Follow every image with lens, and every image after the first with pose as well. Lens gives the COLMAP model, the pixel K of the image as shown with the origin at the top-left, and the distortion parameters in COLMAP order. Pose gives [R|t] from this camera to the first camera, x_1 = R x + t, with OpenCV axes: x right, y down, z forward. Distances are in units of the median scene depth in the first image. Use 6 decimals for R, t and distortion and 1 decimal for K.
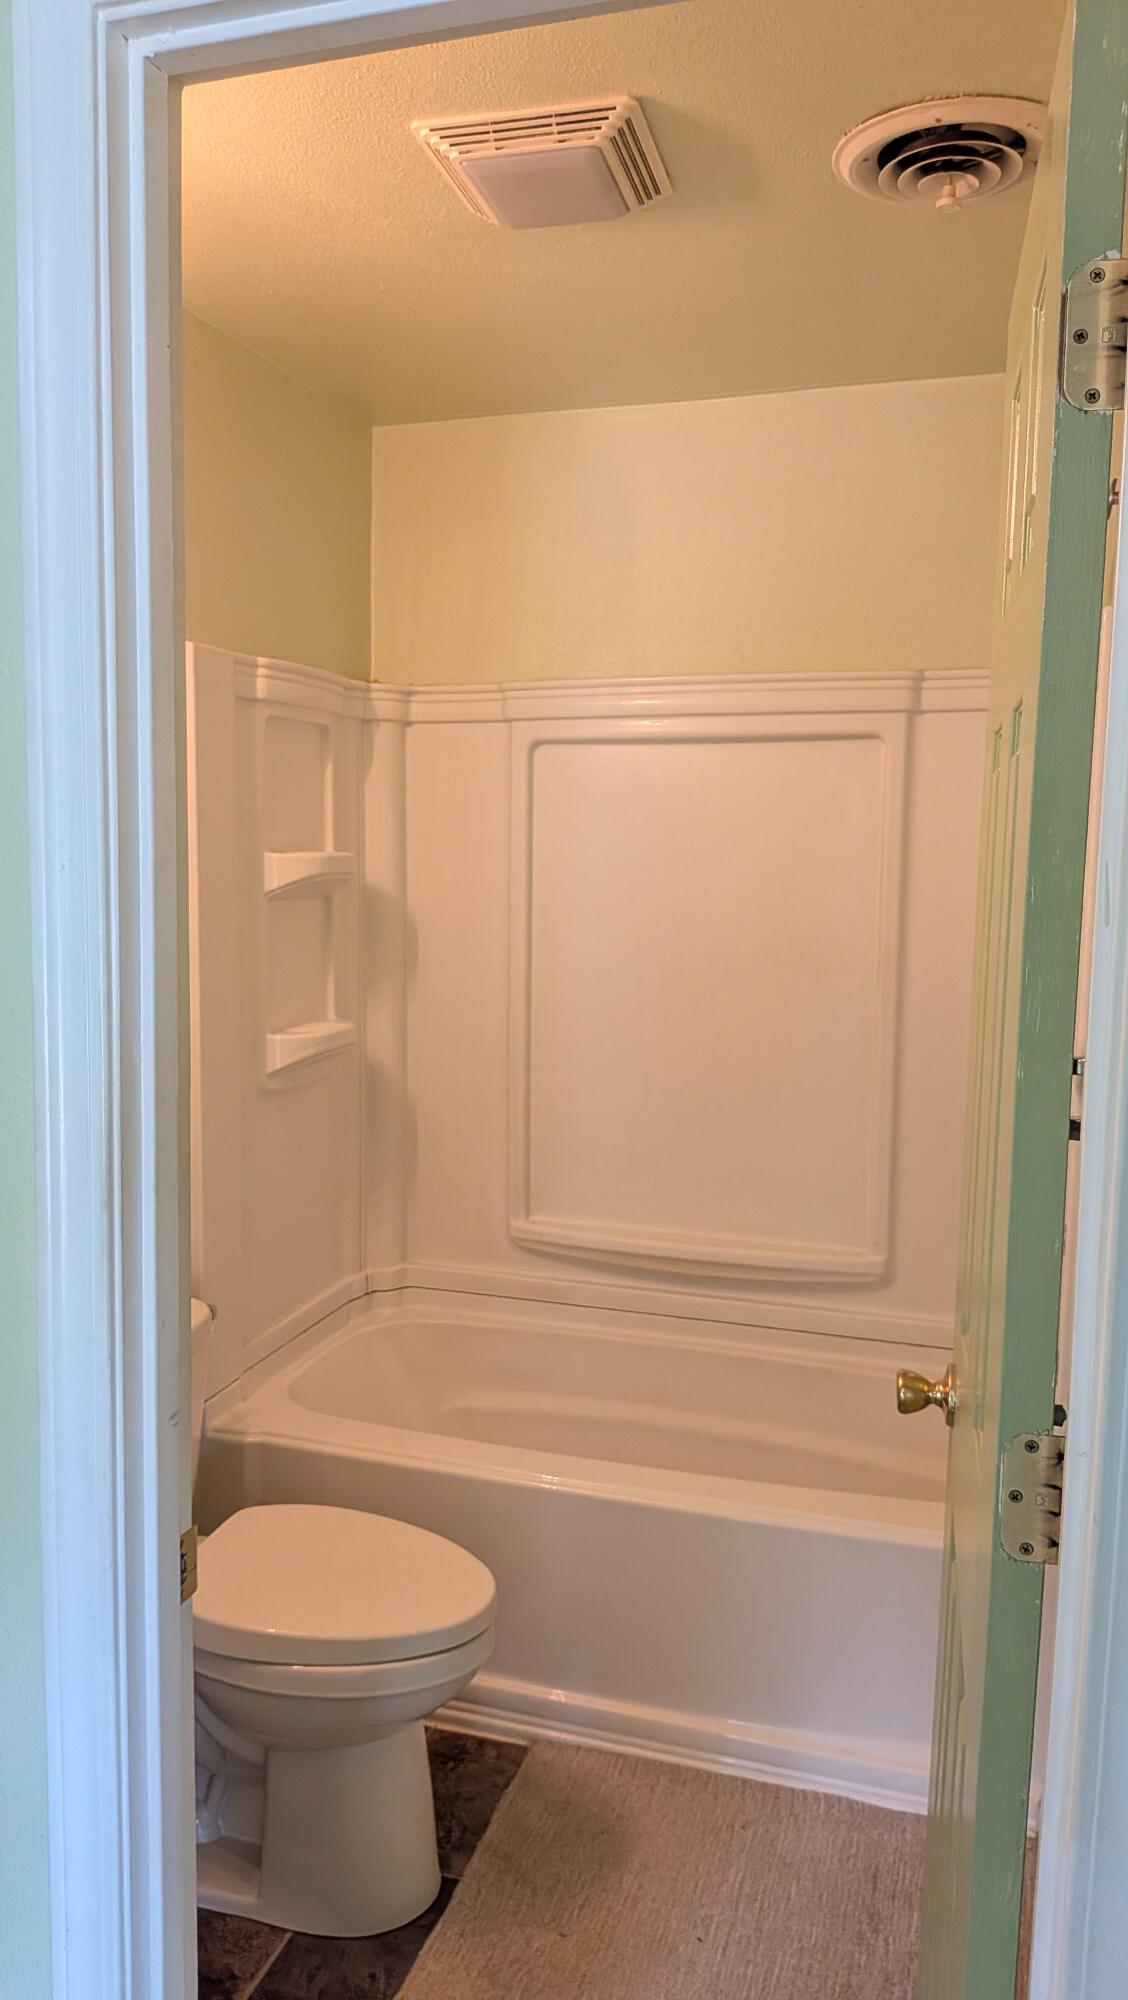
lens RADIAL K [[1469.9, 0, 566.8], [0, 1469.9, 1012.2], [0, 0, 1]] dist [0.052042, -0.100146]
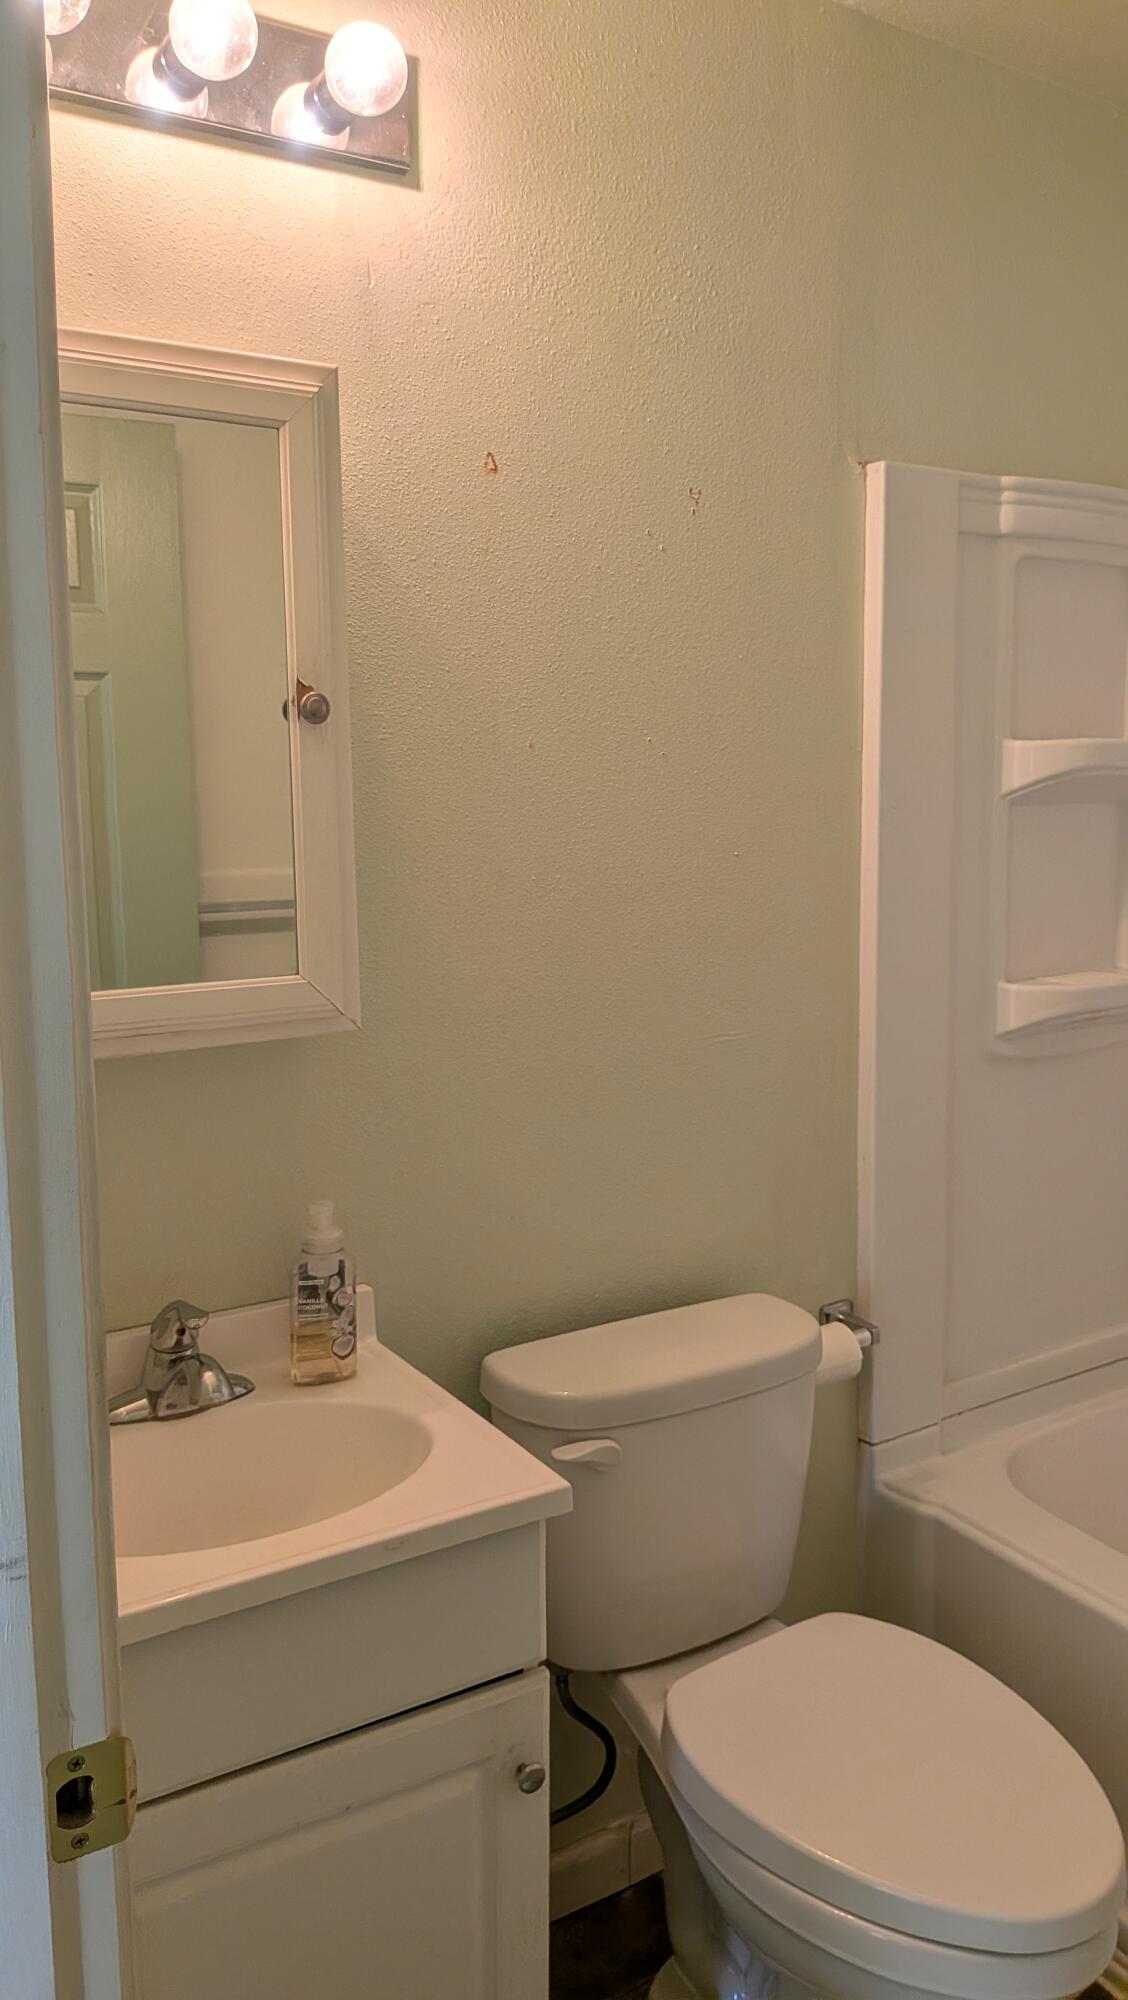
lens RADIAL K [[1469.9, 0, 567.0], [0, 1469.9, 980.1], [0, 0, 1]] dist [0.052042, -0.100146]
pose [[0.752506, 0.053063, -0.656444, 0.128184], [-0.051072, 0.998449, 0.022162, 0.008580], [0.656602, 0.016849, 0.754049, 0.288280]]
